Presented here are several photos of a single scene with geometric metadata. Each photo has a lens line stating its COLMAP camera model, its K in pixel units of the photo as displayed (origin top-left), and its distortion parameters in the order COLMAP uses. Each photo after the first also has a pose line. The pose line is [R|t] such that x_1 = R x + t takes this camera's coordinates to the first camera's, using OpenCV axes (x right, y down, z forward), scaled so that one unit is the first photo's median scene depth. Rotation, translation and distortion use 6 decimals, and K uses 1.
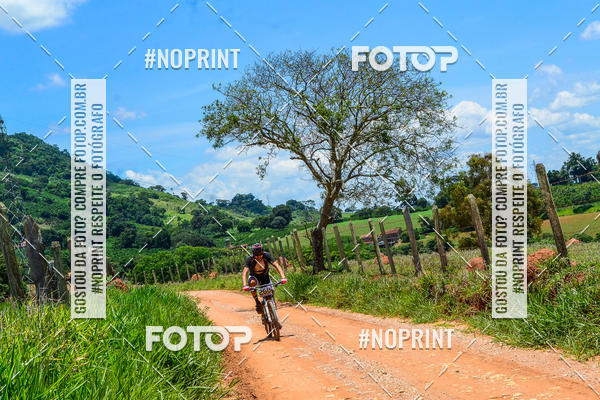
lens RADIAL K [[1219.1, 0, 302.9], [0, 1219.1, 212.5], [0, 0, 1]] dist [0.014635, 0.219143]
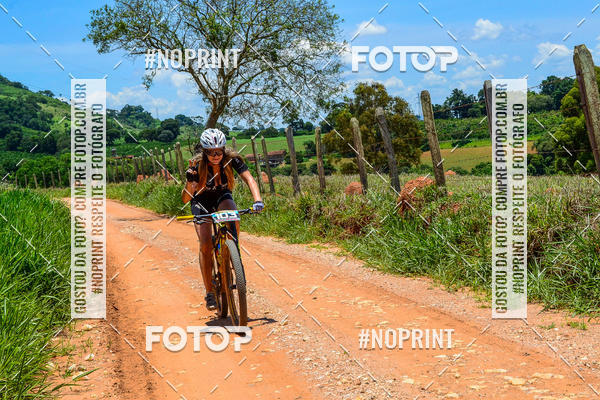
lens RADIAL K [[1310.4, 0, 301.8], [0, 1310.4, 212.6], [0, 0, 1]] dist [0.037778, 0.227852]
pose [[0.992431, 0.063844, 0.104902, -0.014609], [-0.070977, 0.995310, 0.065734, -0.006452], [-0.100214, -0.072683, 0.992308, -0.077183]]
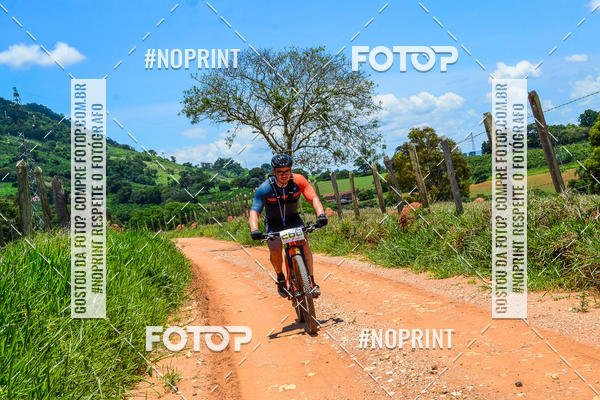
lens RADIAL K [[715.8, 0, 266.1], [0, 715.8, 200.5], [0, 0, 1]] dist [-0.009312, 0.007364]
pose [[0.998274, 0.008249, 0.058146, -0.038693], [-0.010223, 0.999379, 0.033724, 0.001449], [-0.057831, -0.034261, 0.997738, 0.248993]]
